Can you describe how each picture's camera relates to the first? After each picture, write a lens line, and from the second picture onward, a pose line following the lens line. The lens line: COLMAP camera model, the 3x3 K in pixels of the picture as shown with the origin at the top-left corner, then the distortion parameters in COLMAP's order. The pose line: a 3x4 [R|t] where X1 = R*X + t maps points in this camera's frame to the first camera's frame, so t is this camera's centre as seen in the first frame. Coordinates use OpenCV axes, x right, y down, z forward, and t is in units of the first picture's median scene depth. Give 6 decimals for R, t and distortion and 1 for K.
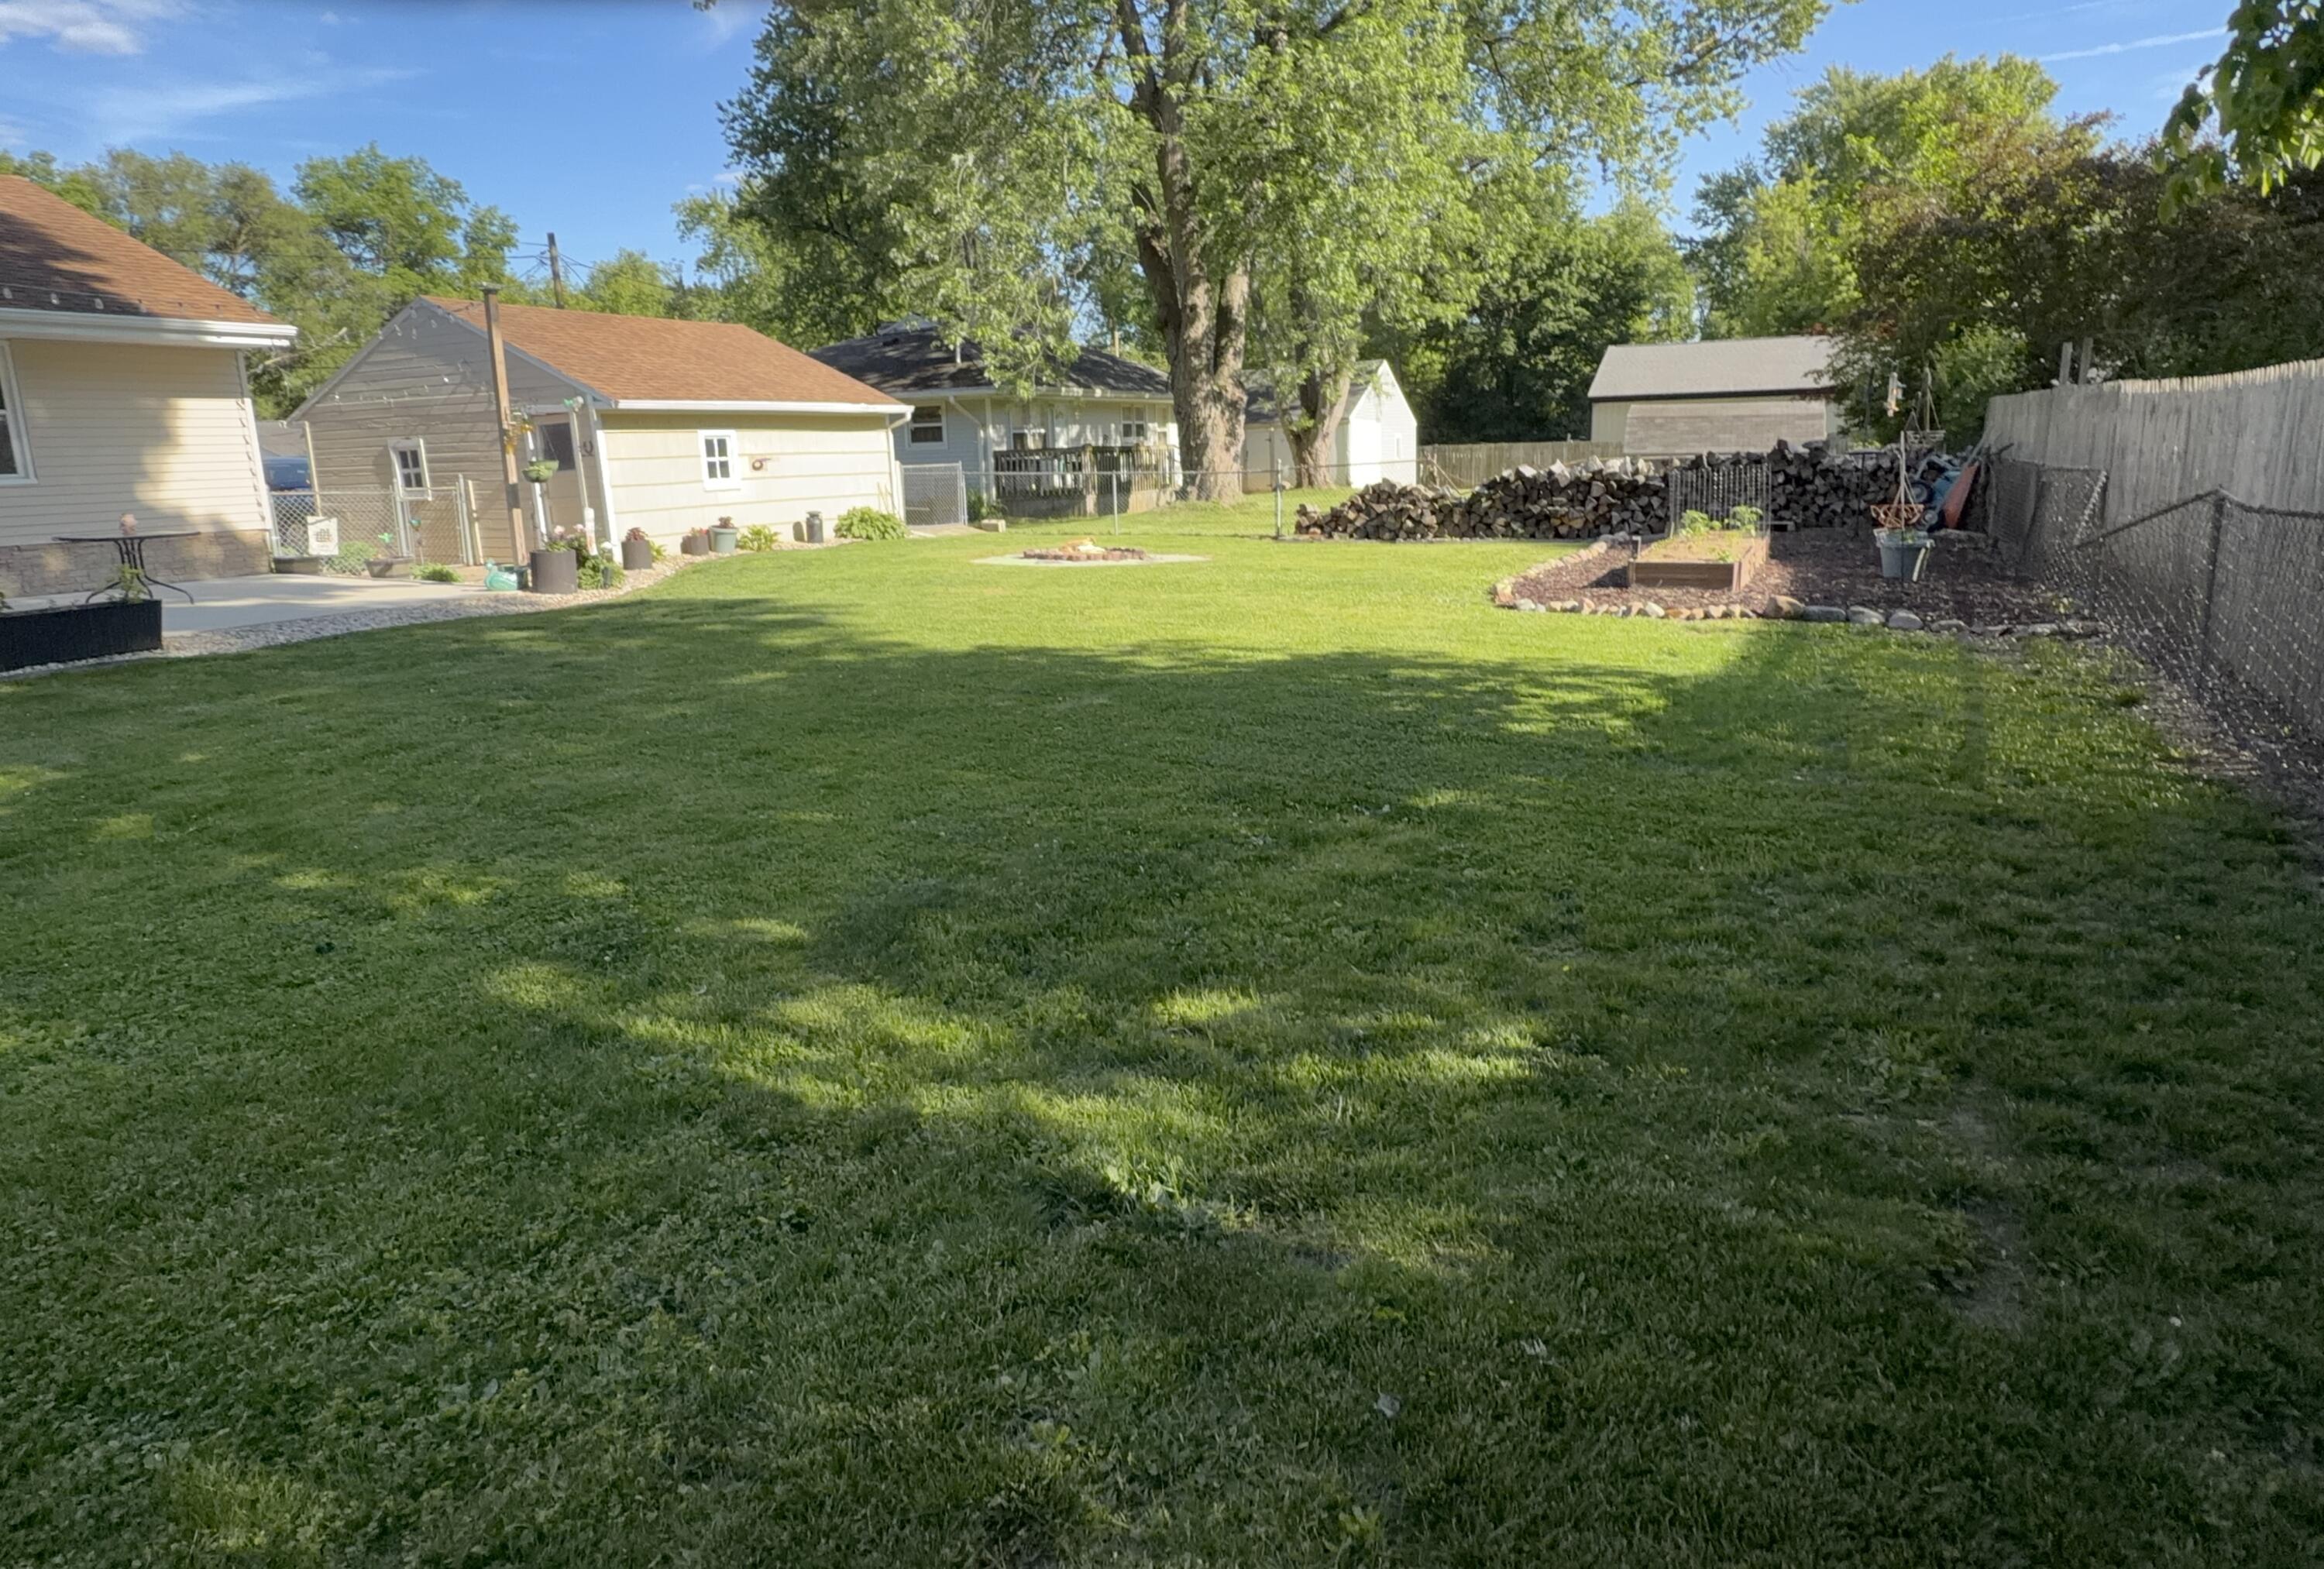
lens RADIAL K [[1291.8, 0, 1141.5], [0, 1291.8, 709.0], [0, 0, 1]] dist [-0.005434, -0.001026]
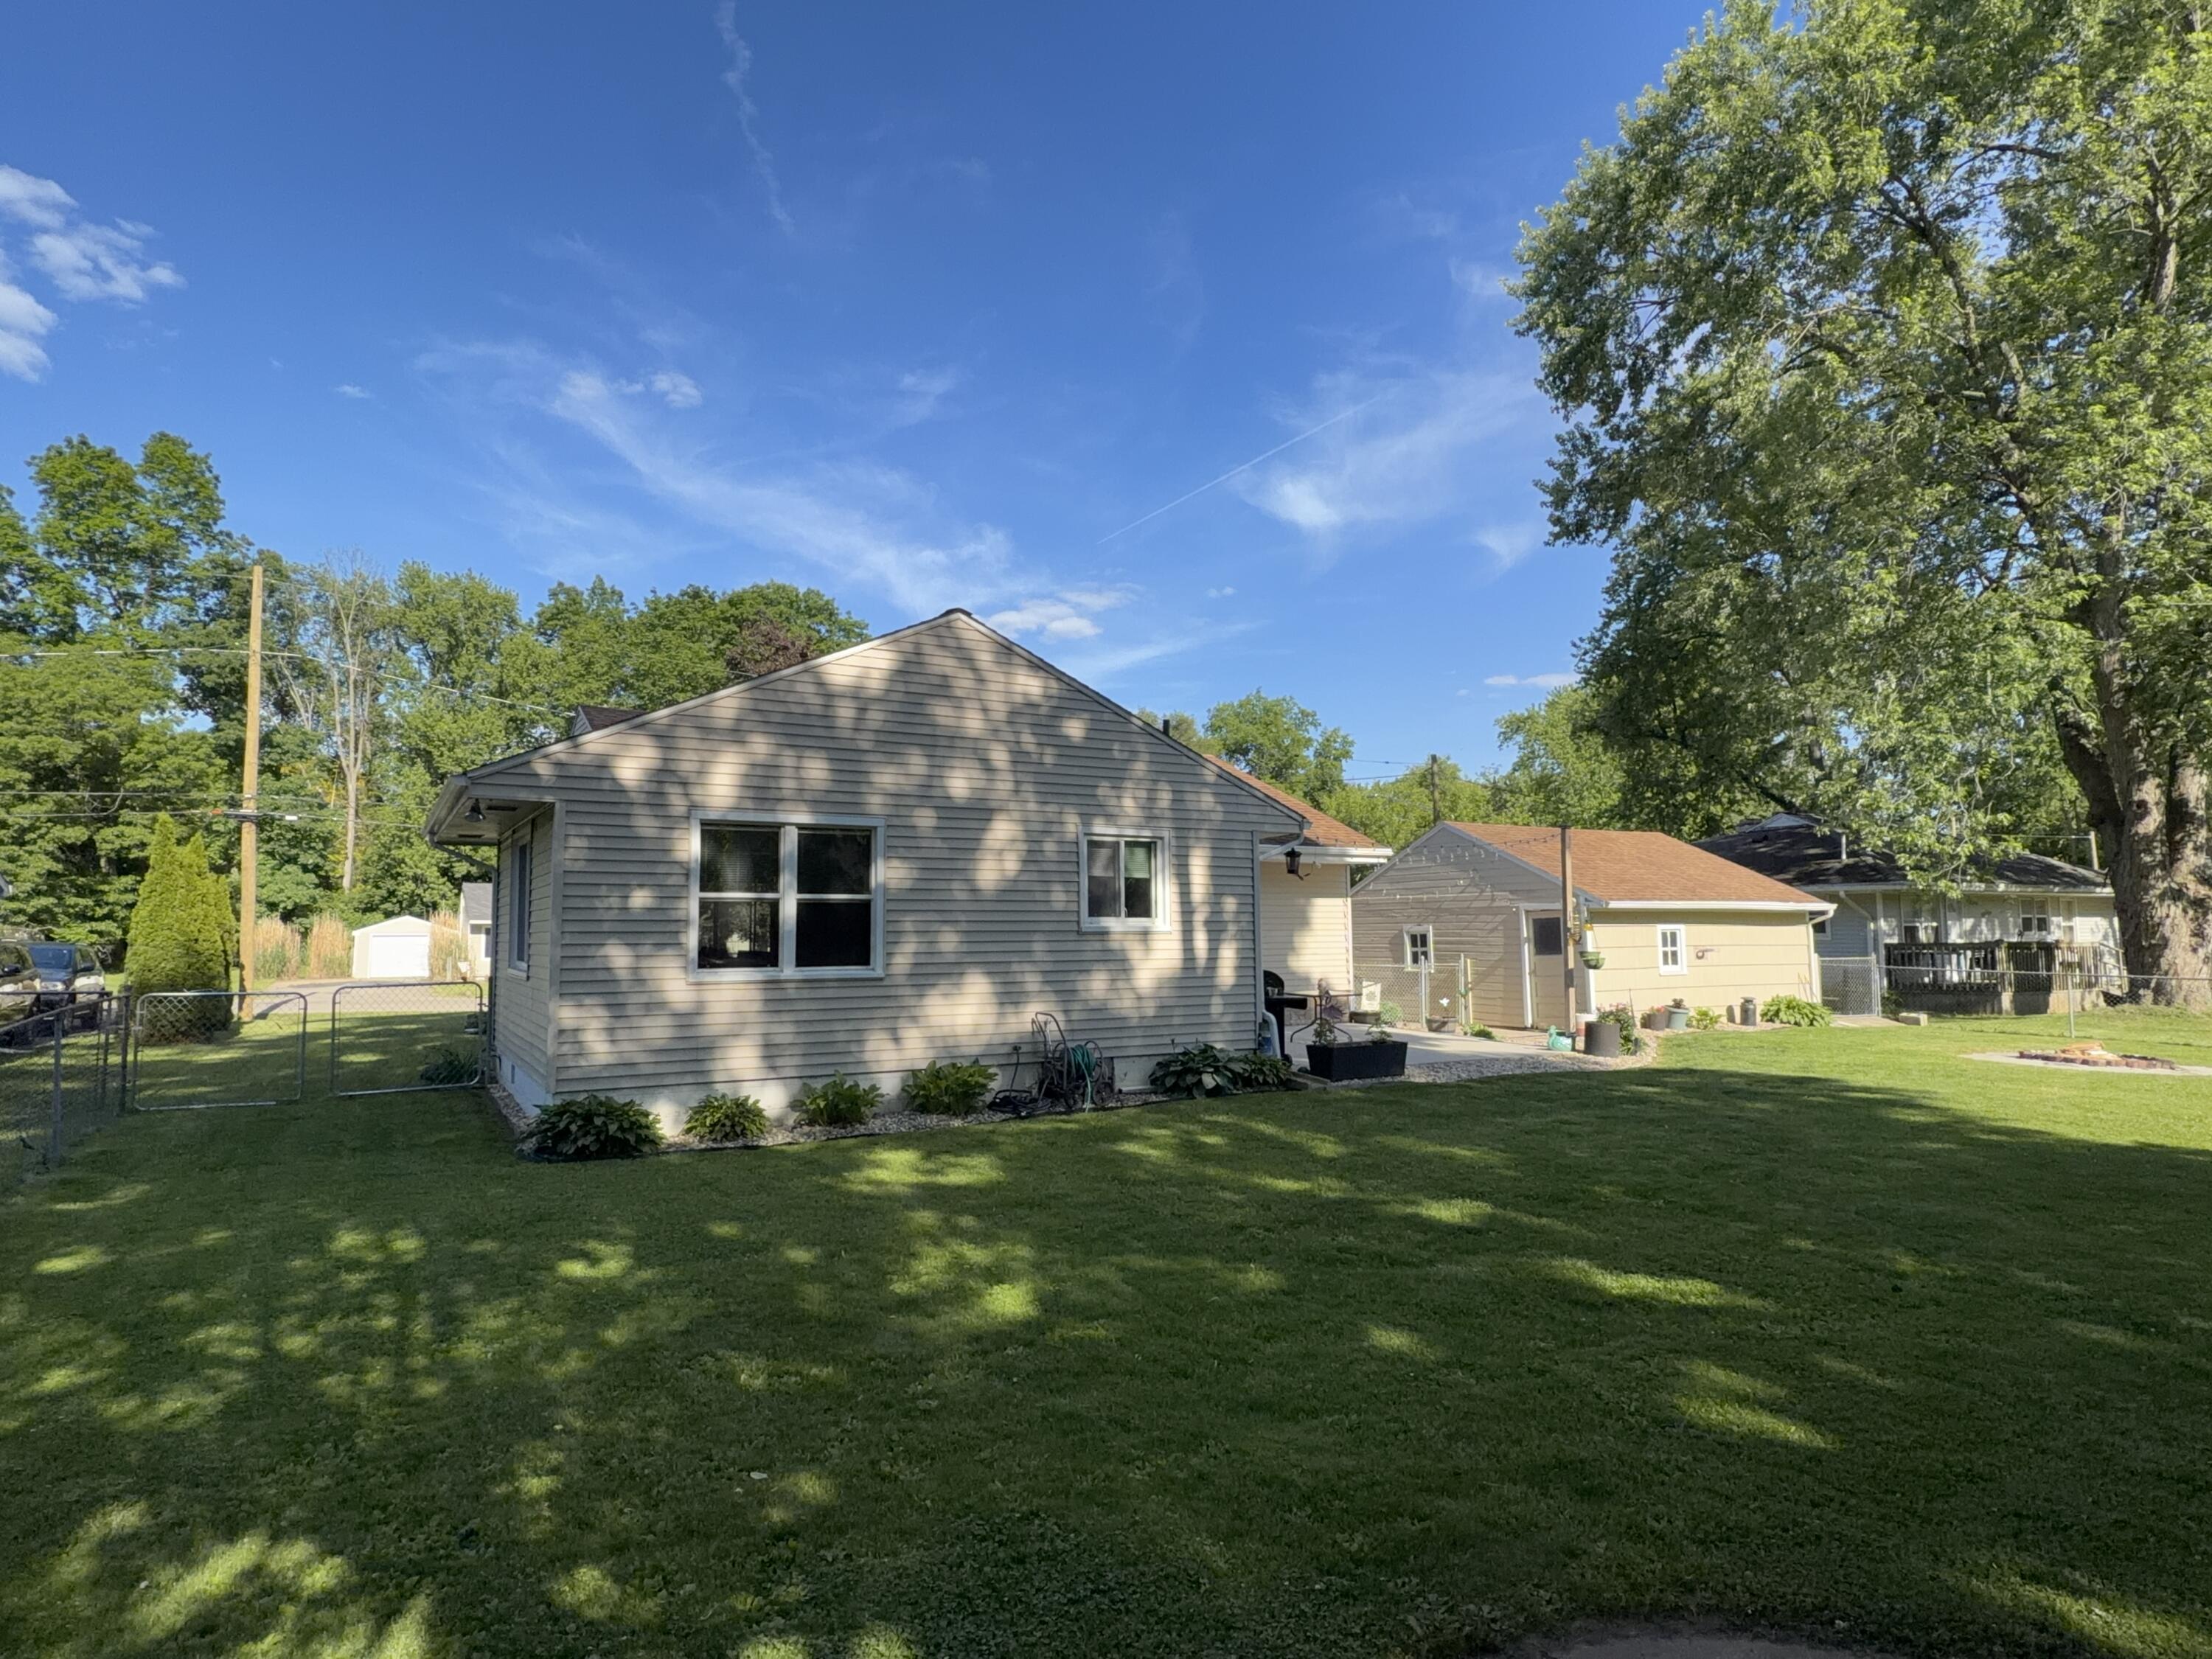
lens RADIAL K [[1235.0, 0, 1100.6], [0, 1235.0, 832.7], [0, 0, 1]] dist [0.002610, 0.000515]
pose [[0.832194, -0.015250, -0.554274, -0.092056], [-0.132663, 0.965113, -0.225736, 0.017501], [0.538380, 0.261388, 0.801139, -0.136437]]
